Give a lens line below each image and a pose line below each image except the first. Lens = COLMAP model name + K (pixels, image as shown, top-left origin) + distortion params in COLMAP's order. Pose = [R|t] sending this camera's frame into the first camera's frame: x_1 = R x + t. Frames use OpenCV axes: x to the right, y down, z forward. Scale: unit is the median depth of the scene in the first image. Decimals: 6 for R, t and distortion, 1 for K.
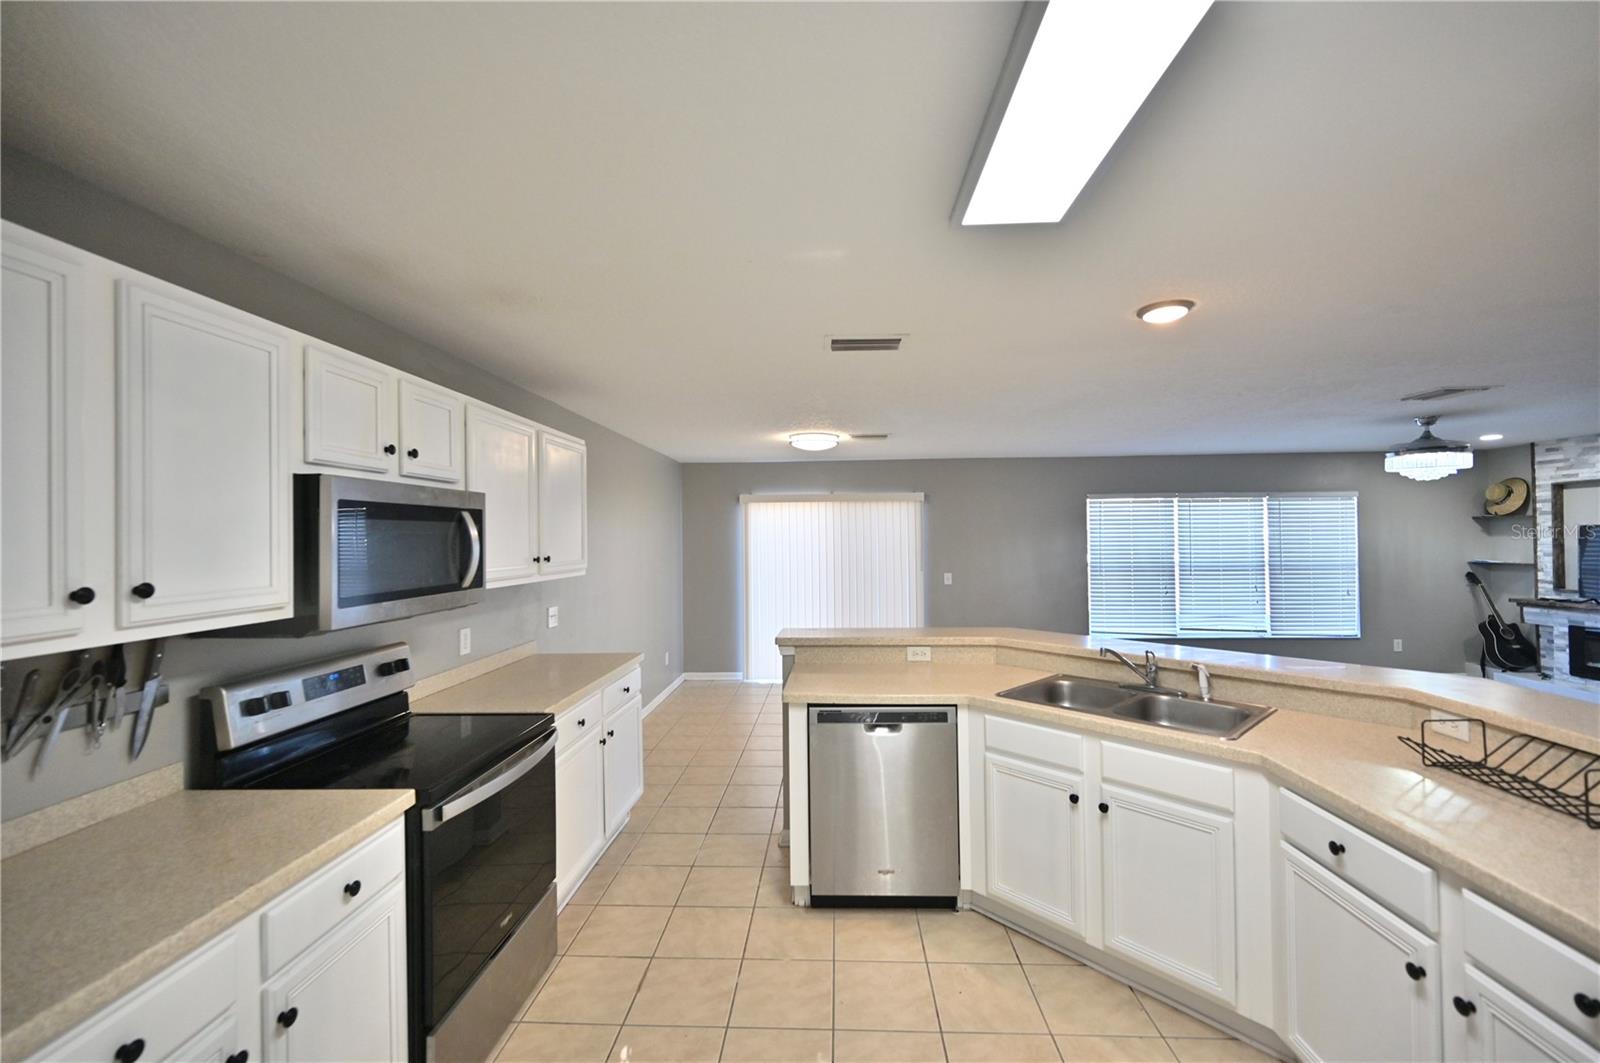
lens RADIAL K [[646.9, 0, 806.3], [0, 646.9, 530.7], [0, 0, 1]] dist [0.001296, 0.000002]
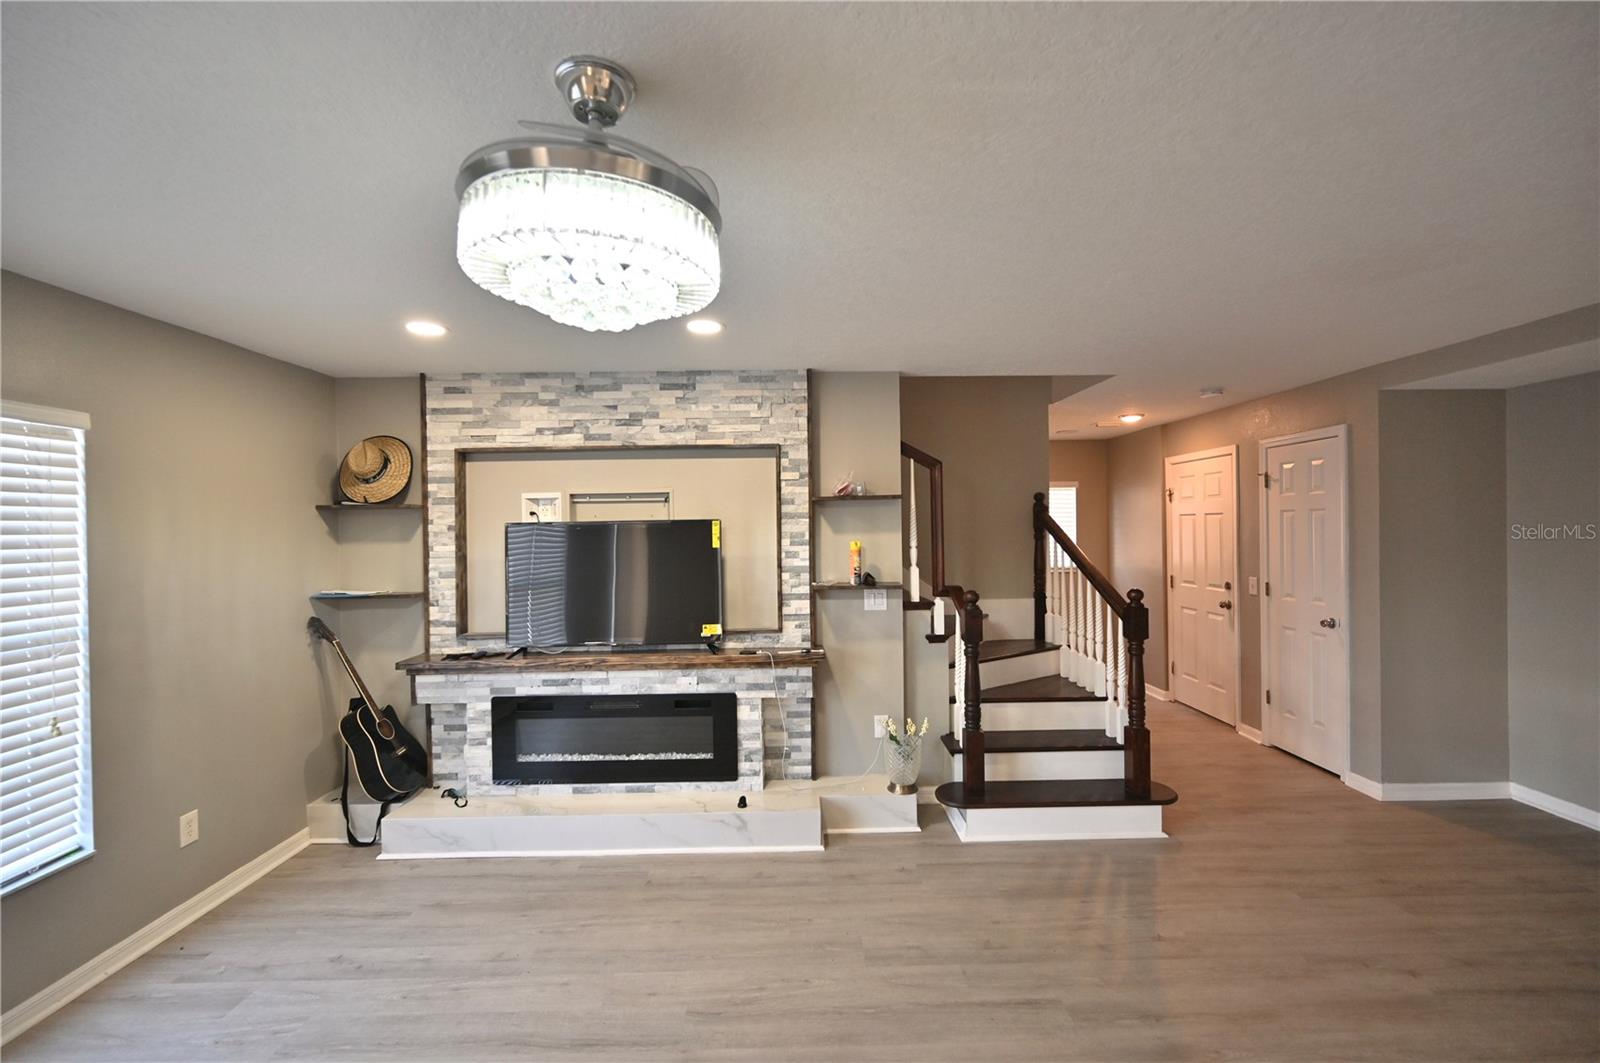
lens RADIAL K [[676.7, 0, 800.6], [0, 676.7, 530.3], [0, 0, 1]] dist [0.001455, -0.000647]
pose [[-0.057227, 0.008571, 0.998324, 0.530579], [0.006911, 0.999943, -0.008189, 0.004760], [-0.998337, 0.006431, -0.057283, 0.717110]]
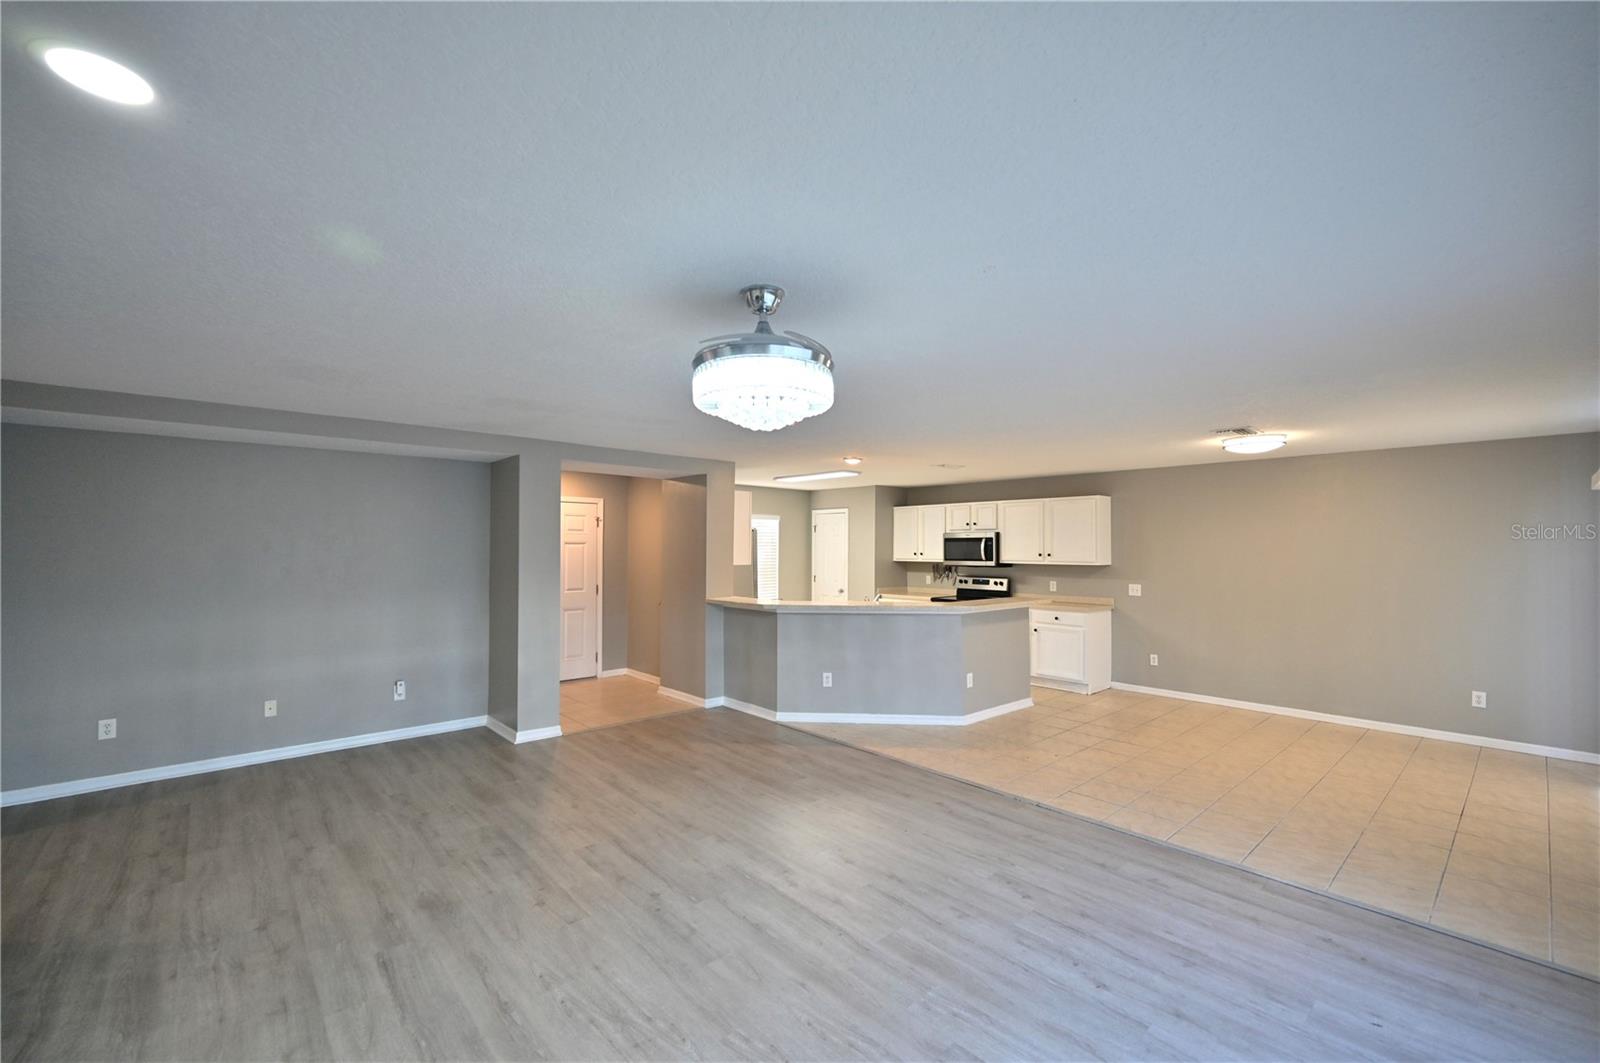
lens RADIAL K [[676.7, 0, 798.9], [0, 676.7, 534.3], [0, 0, 1]] dist [0.001455, -0.000647]
pose [[-0.707848, -0.005903, -0.706340, 0.983725], [0.009881, 0.999784, -0.018257, 0.003955], [0.706295, -0.019903, -0.707637, 1.037170]]
